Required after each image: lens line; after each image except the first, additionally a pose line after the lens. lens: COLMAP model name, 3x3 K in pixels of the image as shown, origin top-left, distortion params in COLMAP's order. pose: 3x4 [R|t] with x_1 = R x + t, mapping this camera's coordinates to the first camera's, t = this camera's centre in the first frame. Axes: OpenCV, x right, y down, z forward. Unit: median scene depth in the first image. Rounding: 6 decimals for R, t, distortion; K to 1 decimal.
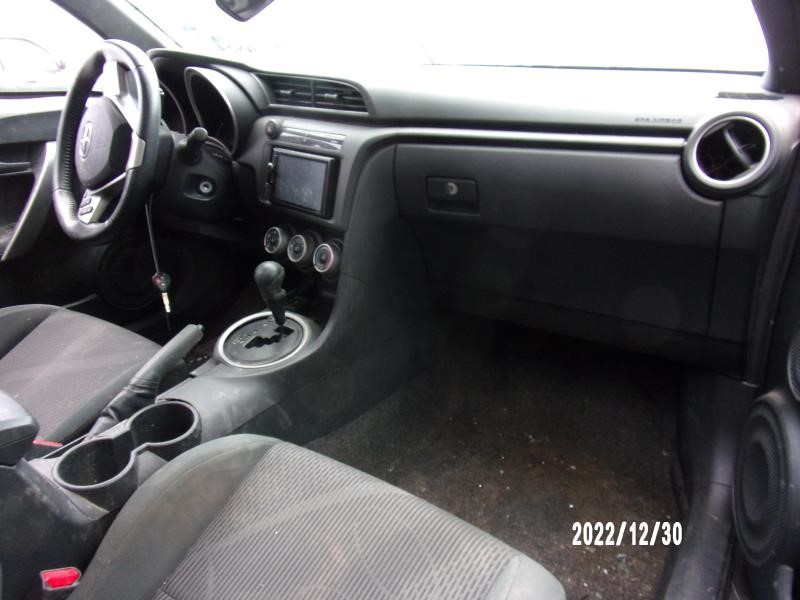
lens RADIAL K [[596.1, 0, 400.0], [0, 596.1, 300.0], [0, 0, 1]] dist [-0.024038, 0.045031]
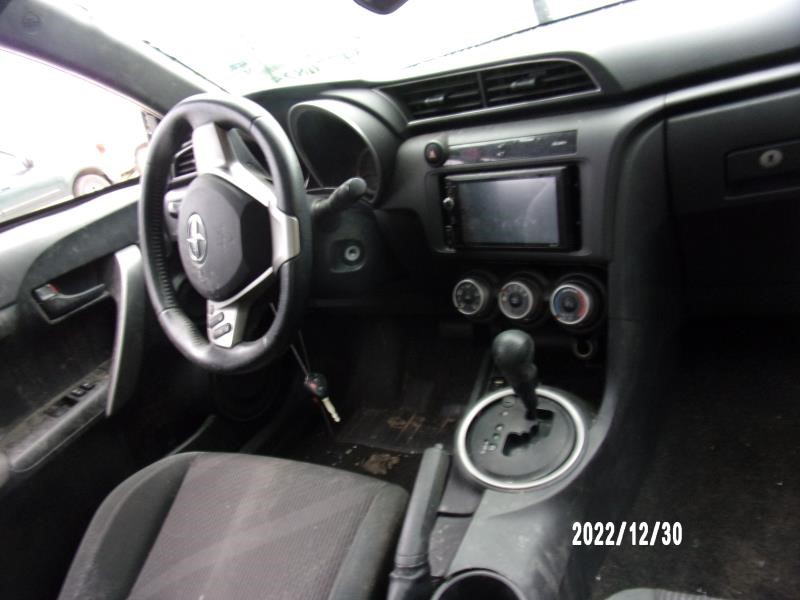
lens RADIAL K [[579.9, 0, 400.0], [0, 579.9, 300.0], [0, 0, 1]] dist [0.009733, 0.002561]
pose [[0.960087, -0.279697, 0.001670, -0.309216], [0.279670, 0.960049, 0.009505, -0.132666], [-0.004262, -0.008659, 0.999953, 0.284151]]
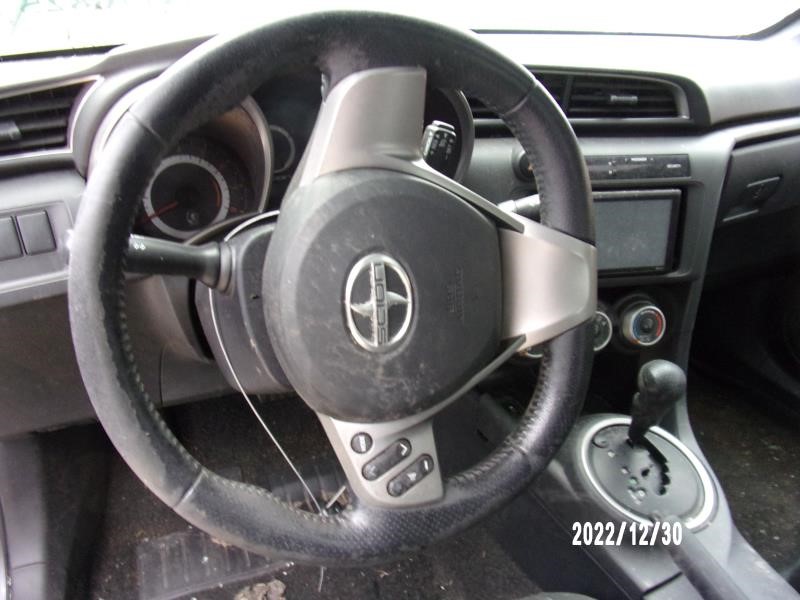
lens RADIAL K [[584.6, 0, 379.3], [0, 584.6, 298.0], [0, 0, 1]] dist [-0.032298, 0.000199]
pose [[0.554701, -0.381091, 0.739646, -0.776283], [0.294468, 0.921327, 0.253861, -0.357117], [-0.778200, 0.076986, 0.623280, 0.772123]]
